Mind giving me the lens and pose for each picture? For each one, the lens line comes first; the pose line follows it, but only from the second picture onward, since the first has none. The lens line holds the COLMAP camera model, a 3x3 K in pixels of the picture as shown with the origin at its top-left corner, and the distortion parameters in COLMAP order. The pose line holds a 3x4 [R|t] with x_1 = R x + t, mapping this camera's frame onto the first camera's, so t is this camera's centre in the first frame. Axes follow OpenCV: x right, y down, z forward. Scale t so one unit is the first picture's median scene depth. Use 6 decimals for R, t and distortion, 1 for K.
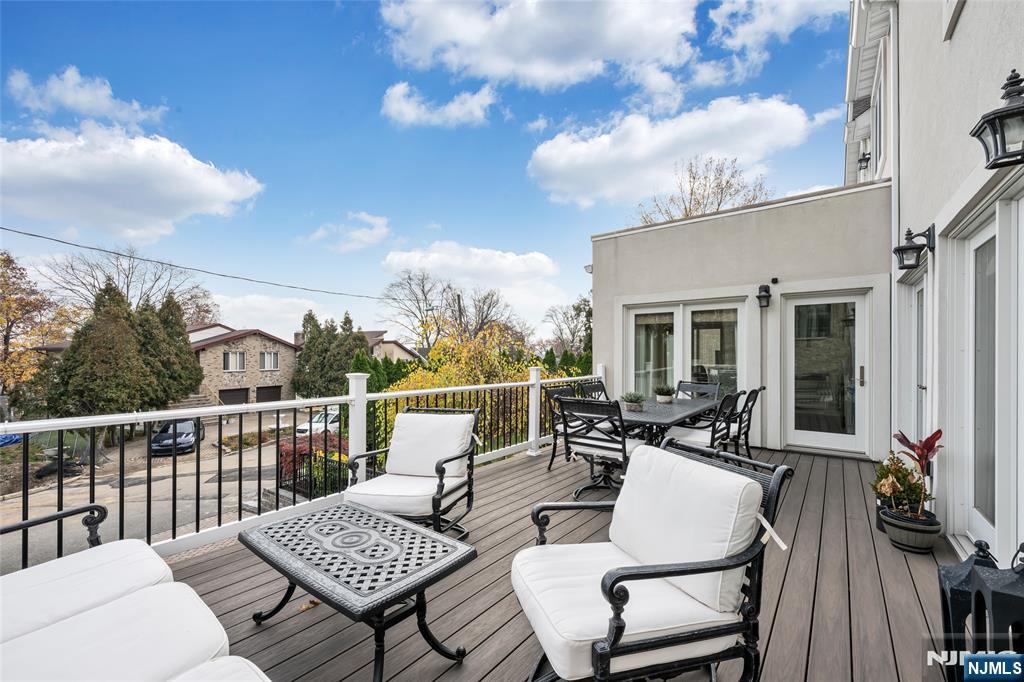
lens RADIAL K [[411.6, 0, 510.4], [0, 411.6, 358.5], [0, 0, 1]] dist [-0.001240, -0.000045]
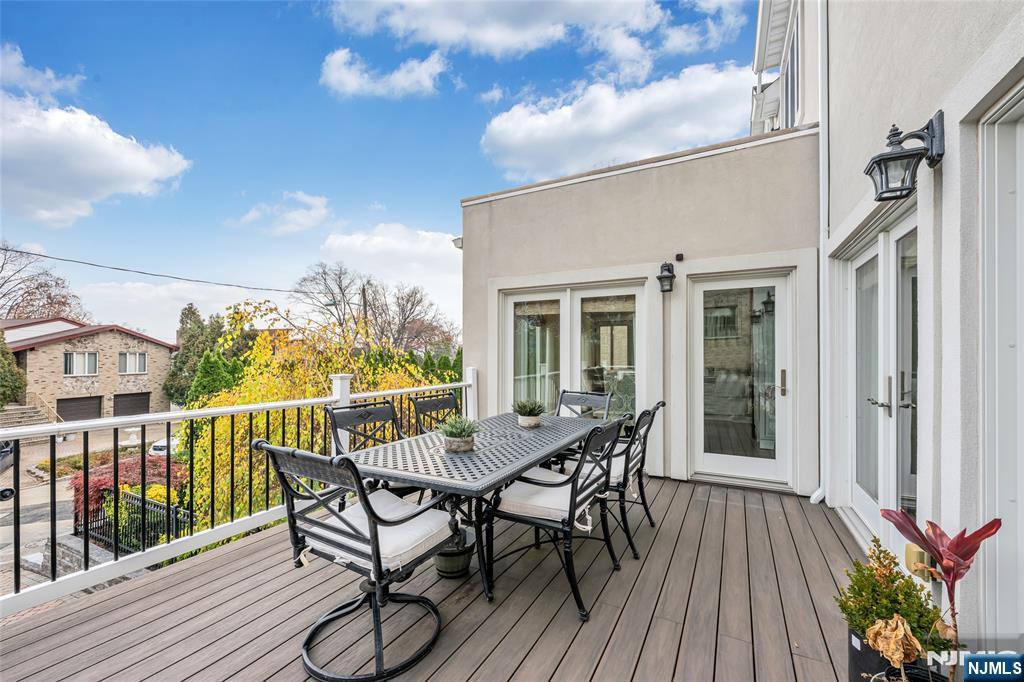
lens RADIAL K [[411.6, 0, 510.4], [0, 411.6, 358.5], [0, 0, 1]] dist [-0.001240, -0.000045]
pose [[0.985960, -0.002324, 0.166966, 0.179119], [0.002499, 0.999997, -0.000835, -0.002263], [-0.166963, 0.001241, 0.985962, 0.262126]]
